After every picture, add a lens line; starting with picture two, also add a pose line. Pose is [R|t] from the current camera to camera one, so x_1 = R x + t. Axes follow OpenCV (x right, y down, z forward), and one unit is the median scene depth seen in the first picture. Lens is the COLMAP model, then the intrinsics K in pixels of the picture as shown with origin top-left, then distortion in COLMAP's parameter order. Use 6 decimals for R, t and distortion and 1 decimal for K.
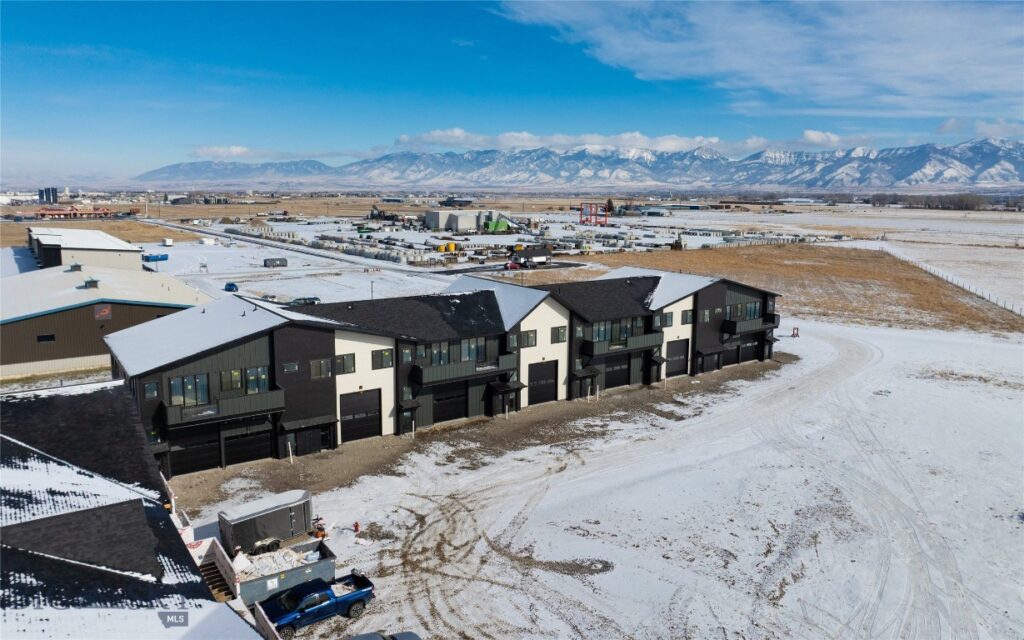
lens RADIAL K [[698.7, 0, 510.0], [0, 698.7, 300.0], [0, 0, 1]] dist [-0.013528, -0.001624]
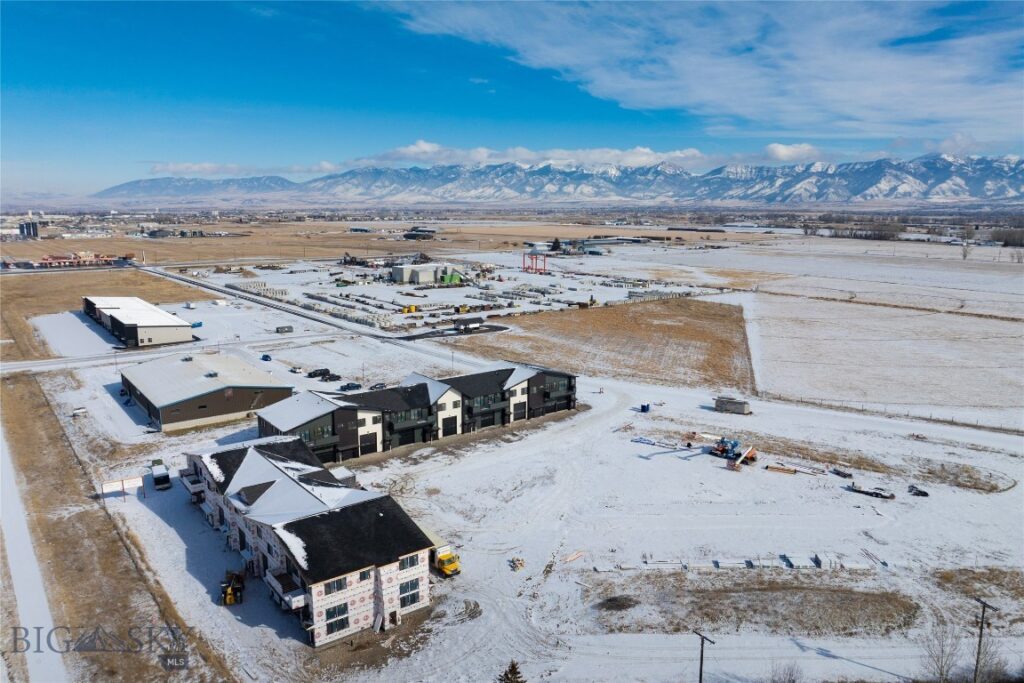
lens RADIAL K [[682.7, 0, 512.0], [0, 682.7, 341.5], [0, 0, 1]] dist [-0.005941, -0.002874]
pose [[0.998568, -0.010175, 0.052529, 0.123972], [0.008225, 0.999274, 0.037203, -0.209426], [-0.052870, -0.036718, 0.997926, -1.052105]]
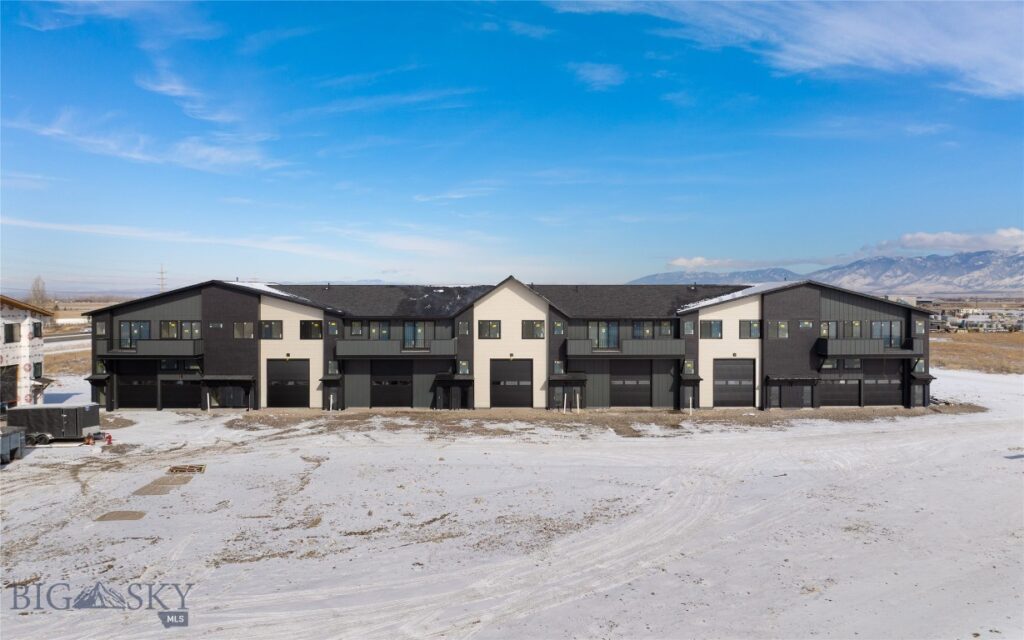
lens RADIAL K [[694.5, 0, 547.2], [0, 694.5, 299.3], [0, 0, 1]] dist [-0.026866, -0.000404]
pose [[0.832696, -0.007842, -0.553676, 0.527305], [-0.075158, 0.989046, -0.127041, 0.113194], [0.548607, 0.147400, 0.822985, 0.276014]]
